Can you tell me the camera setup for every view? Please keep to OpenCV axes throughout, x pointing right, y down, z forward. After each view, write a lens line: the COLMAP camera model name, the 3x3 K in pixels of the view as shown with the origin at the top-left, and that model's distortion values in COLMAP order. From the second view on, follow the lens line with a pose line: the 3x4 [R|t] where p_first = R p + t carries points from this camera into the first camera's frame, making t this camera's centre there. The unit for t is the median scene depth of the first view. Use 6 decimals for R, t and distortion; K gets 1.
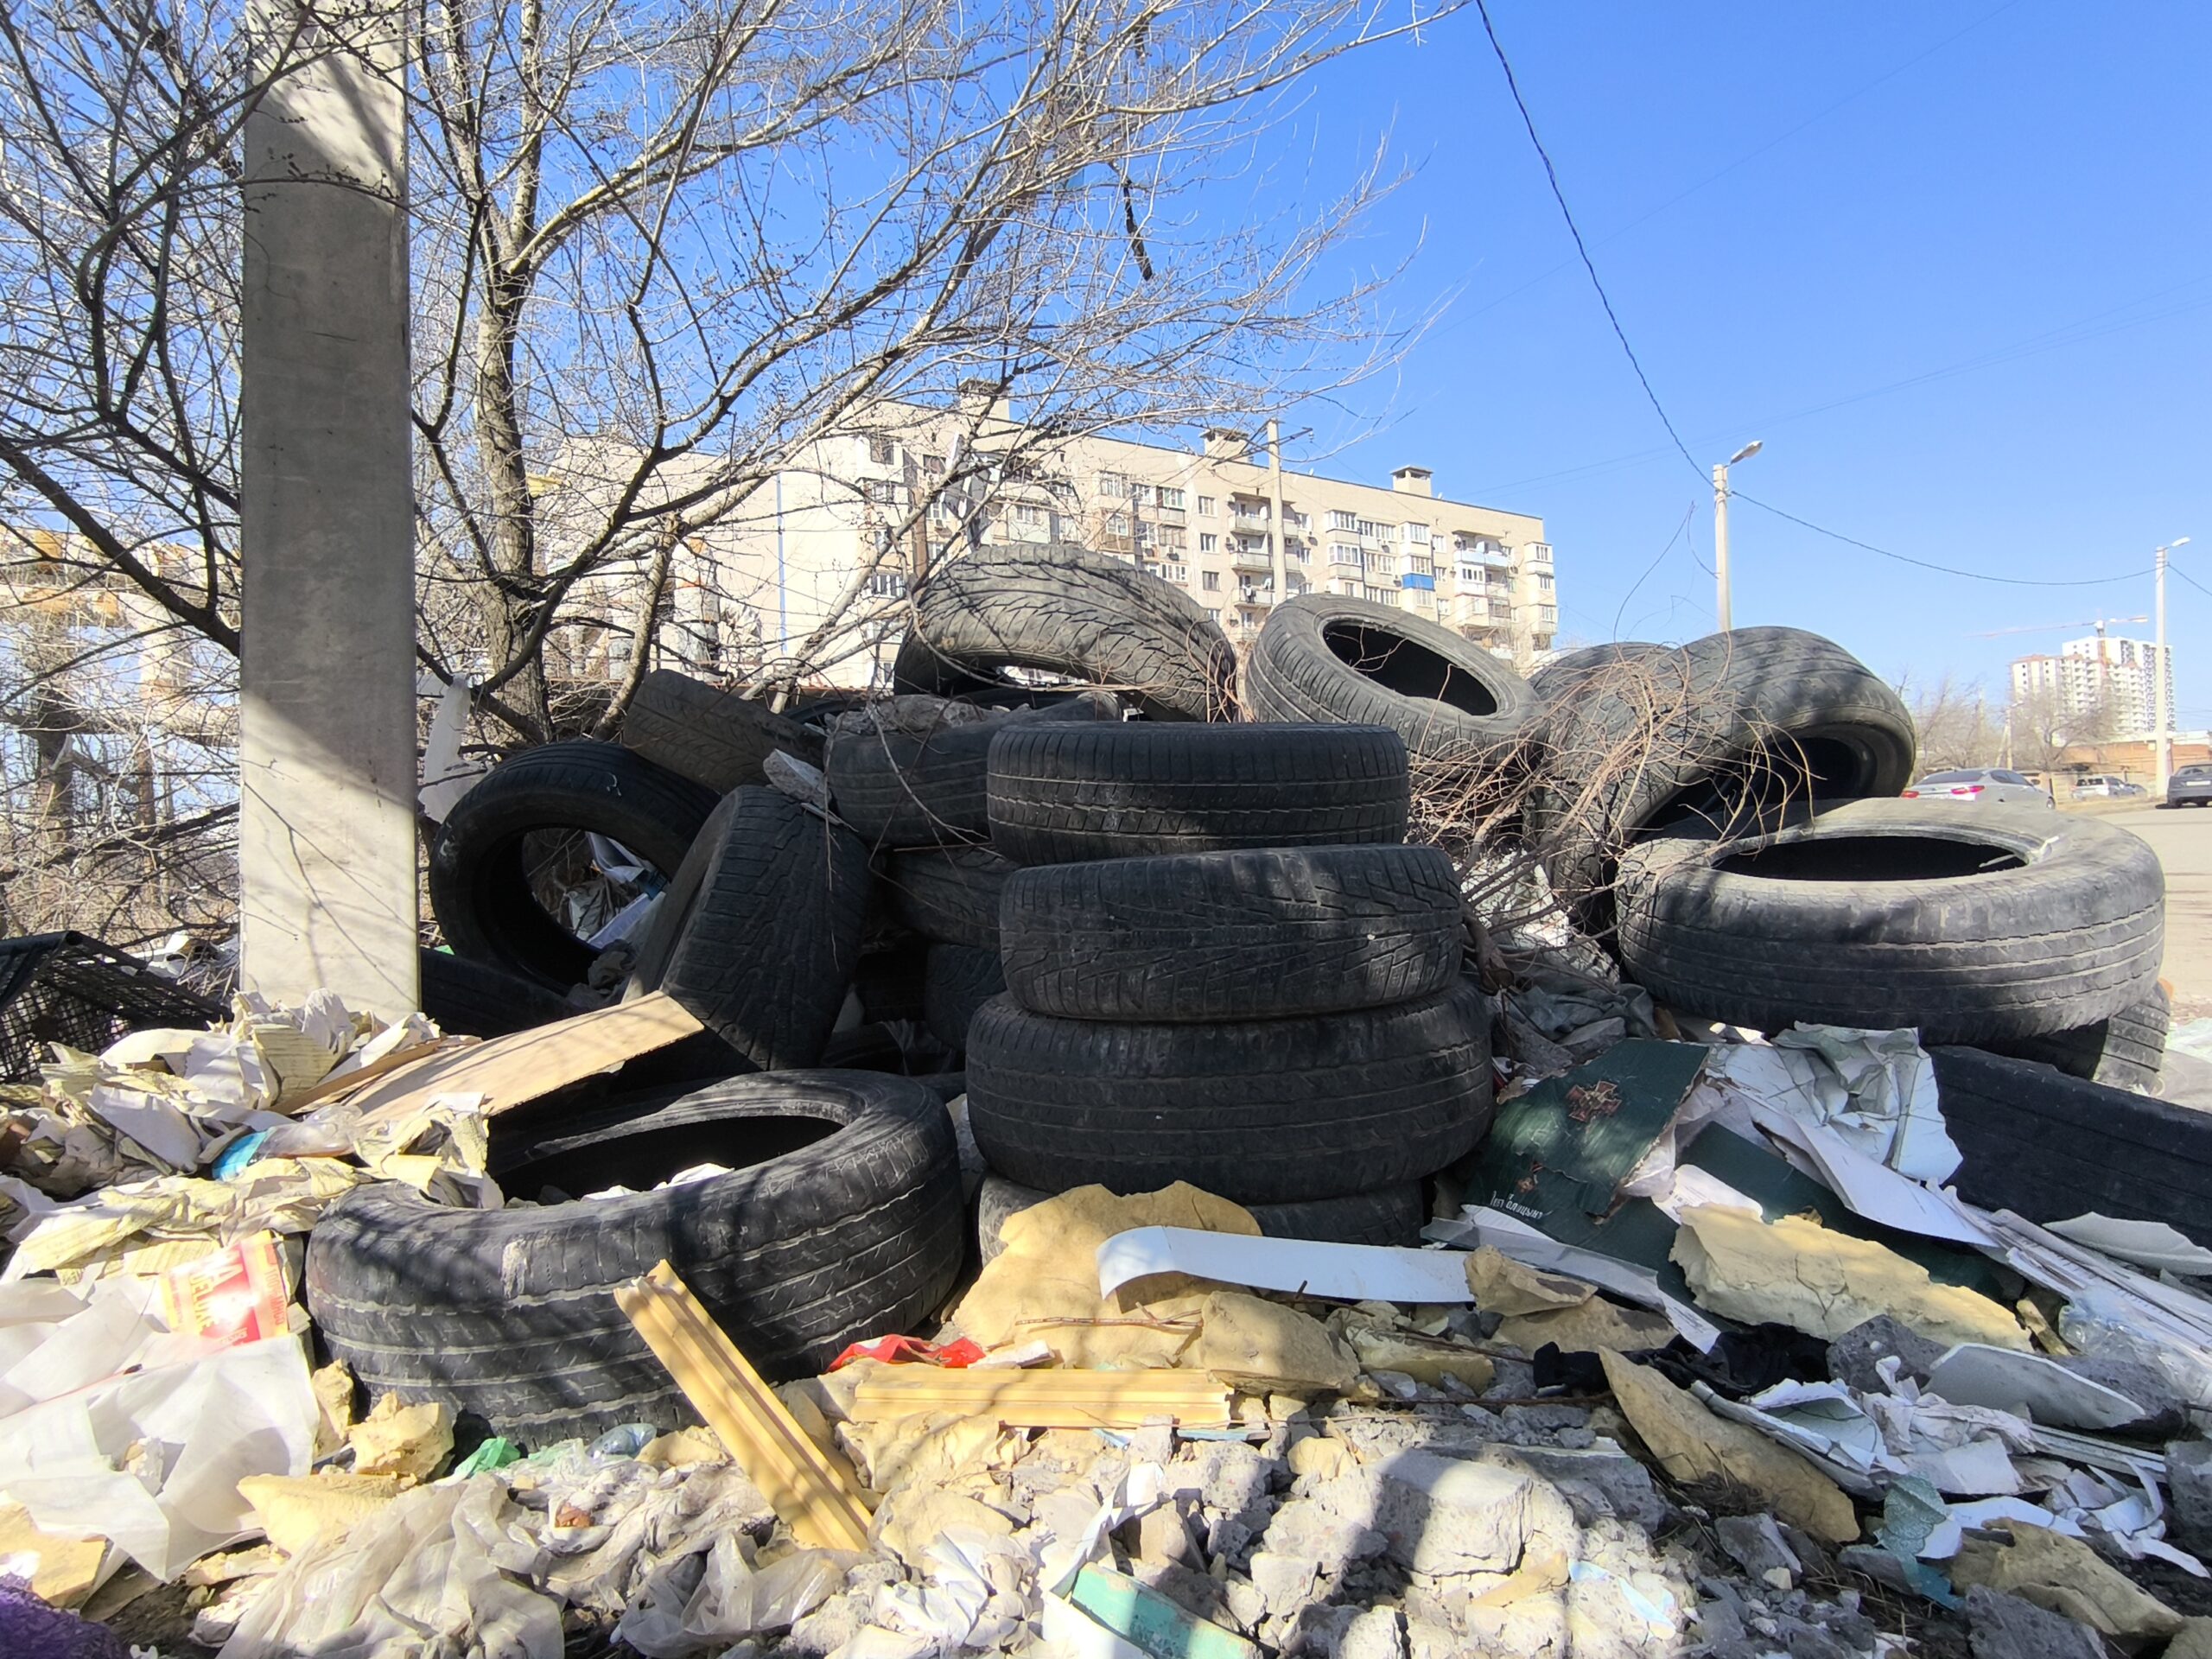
lens RADIAL K [[1139.4, 0, 1101.1], [0, 1139.4, 829.8], [0, 0, 1]] dist [-0.004459, 0.001722]
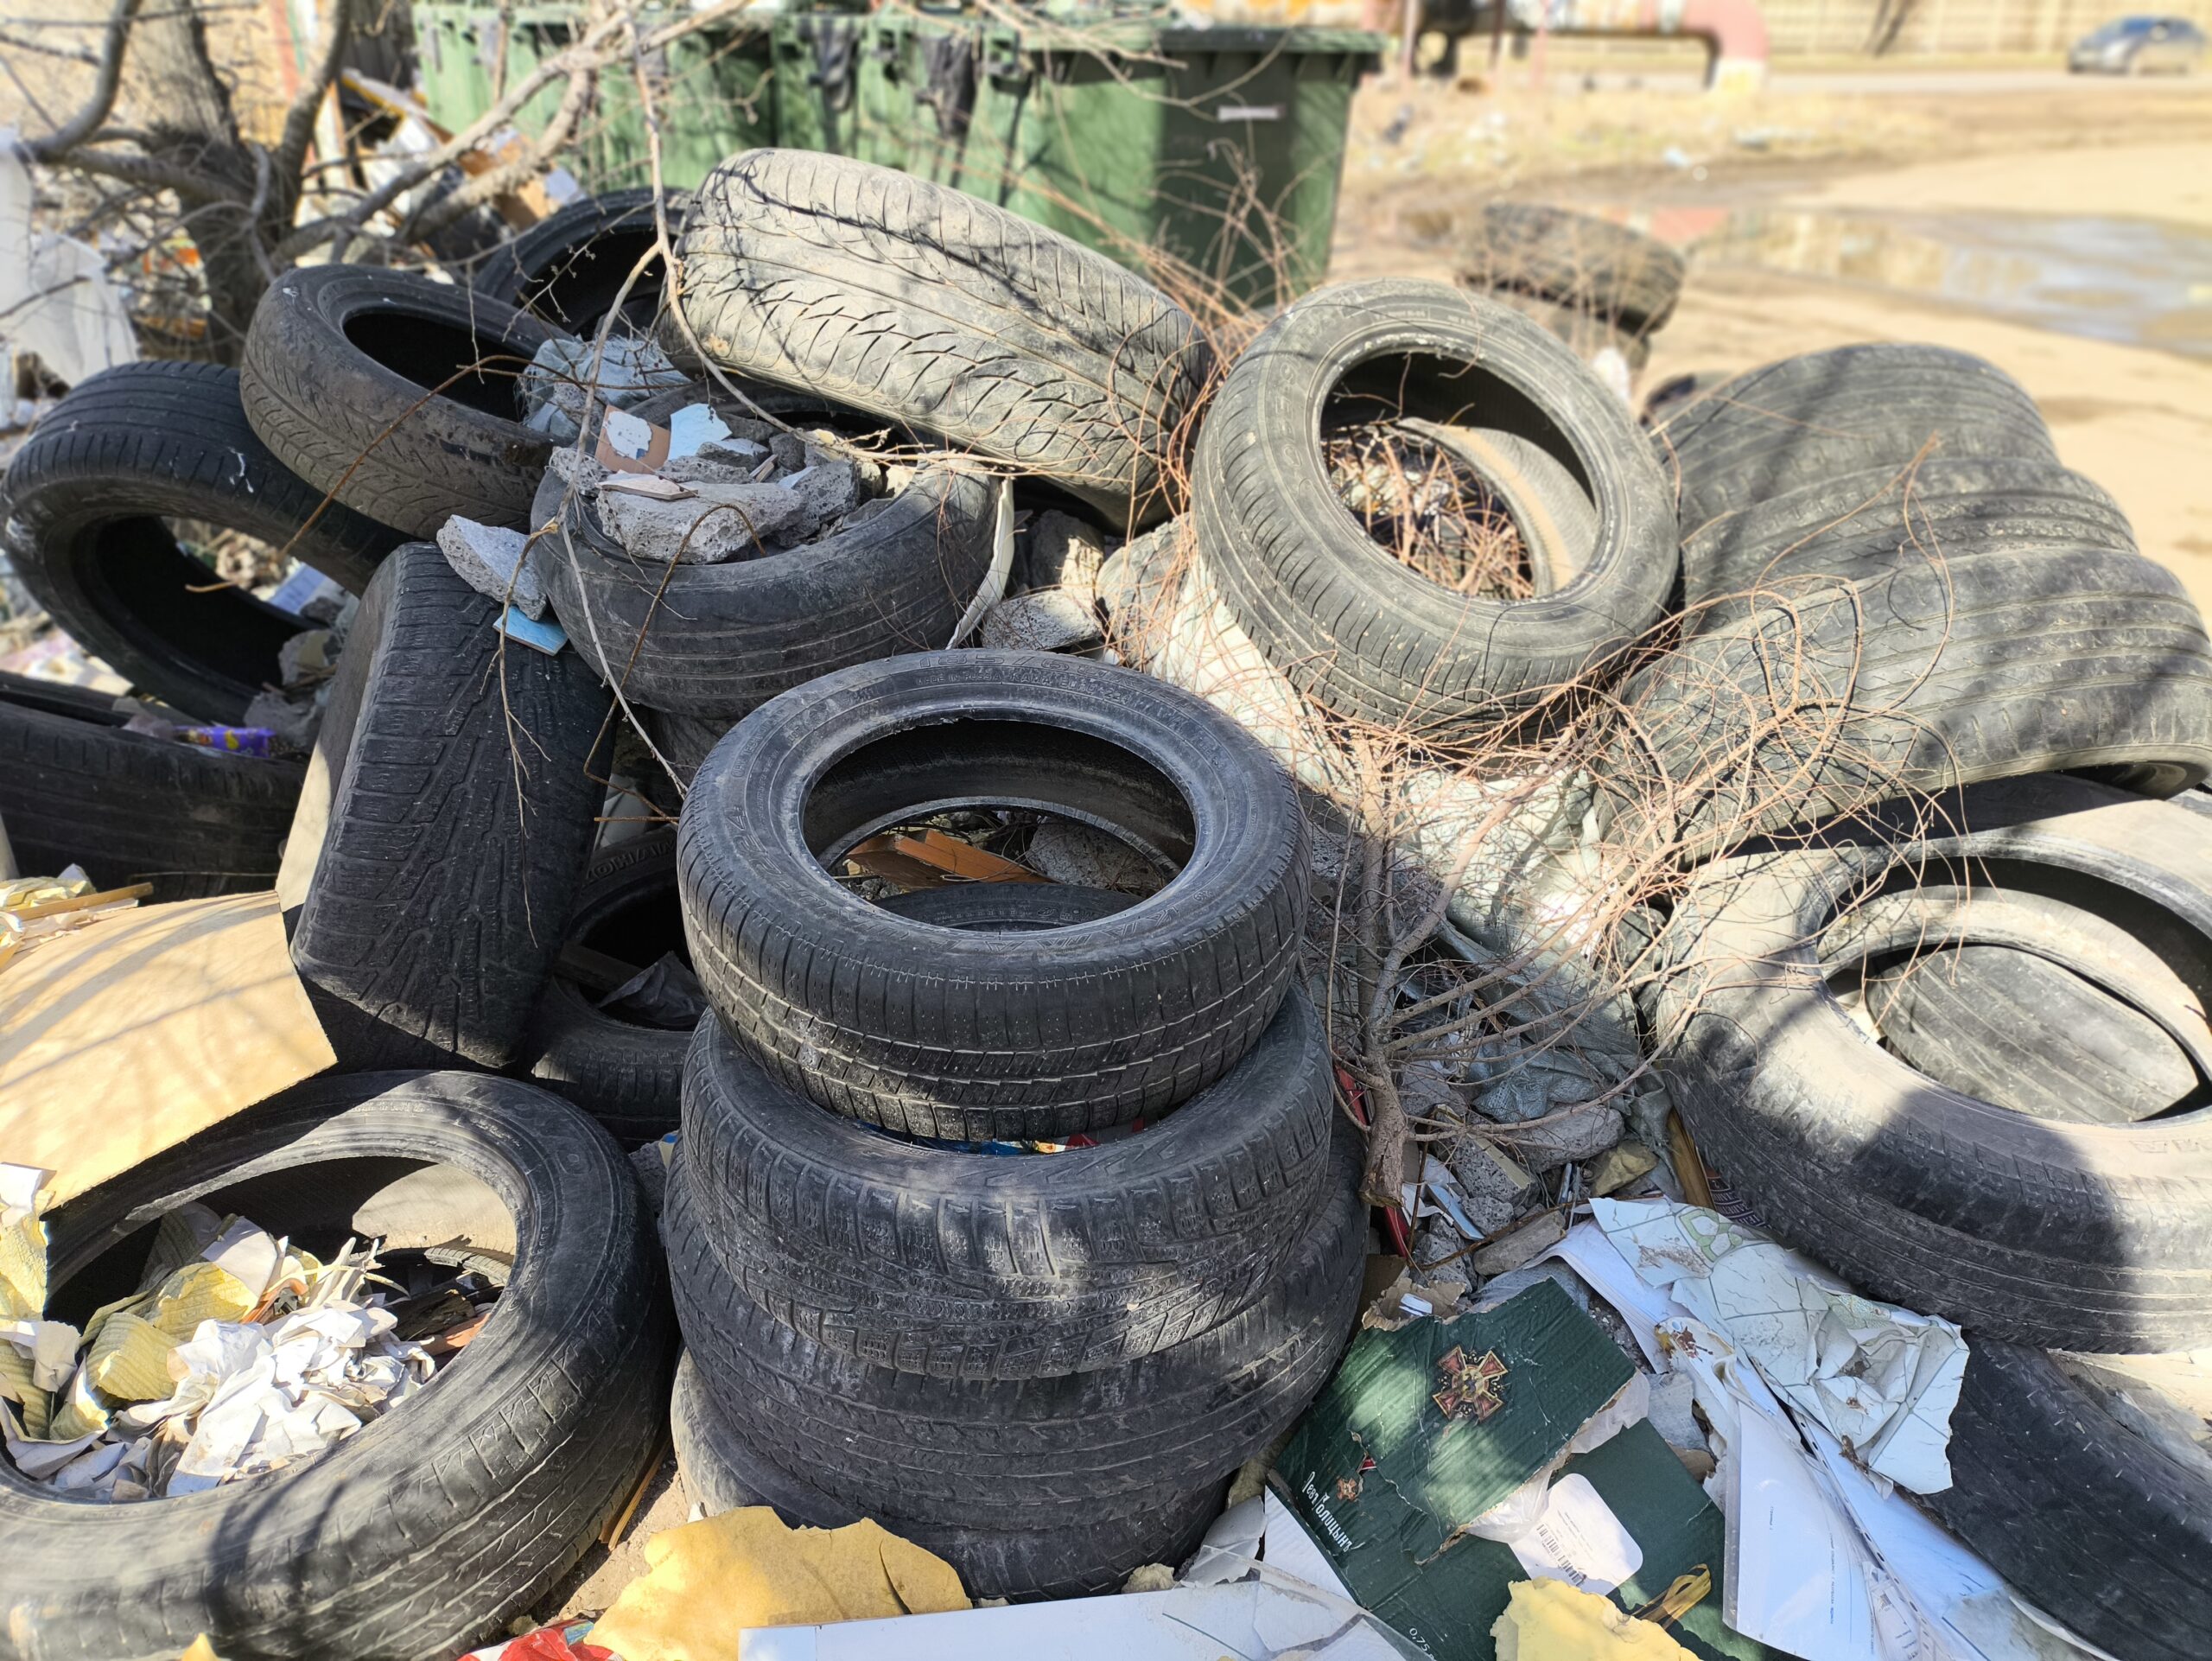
lens RADIAL K [[1662.8, 0, 1109.4], [0, 1662.8, 832.6], [0, 0, 1]] dist [0.012223, -0.002984]
pose [[0.995545, 0.088106, -0.033565, 0.190473], [-0.063076, 0.886993, 0.457455, -0.537129], [0.070077, -0.453300, 0.888599, 0.164729]]
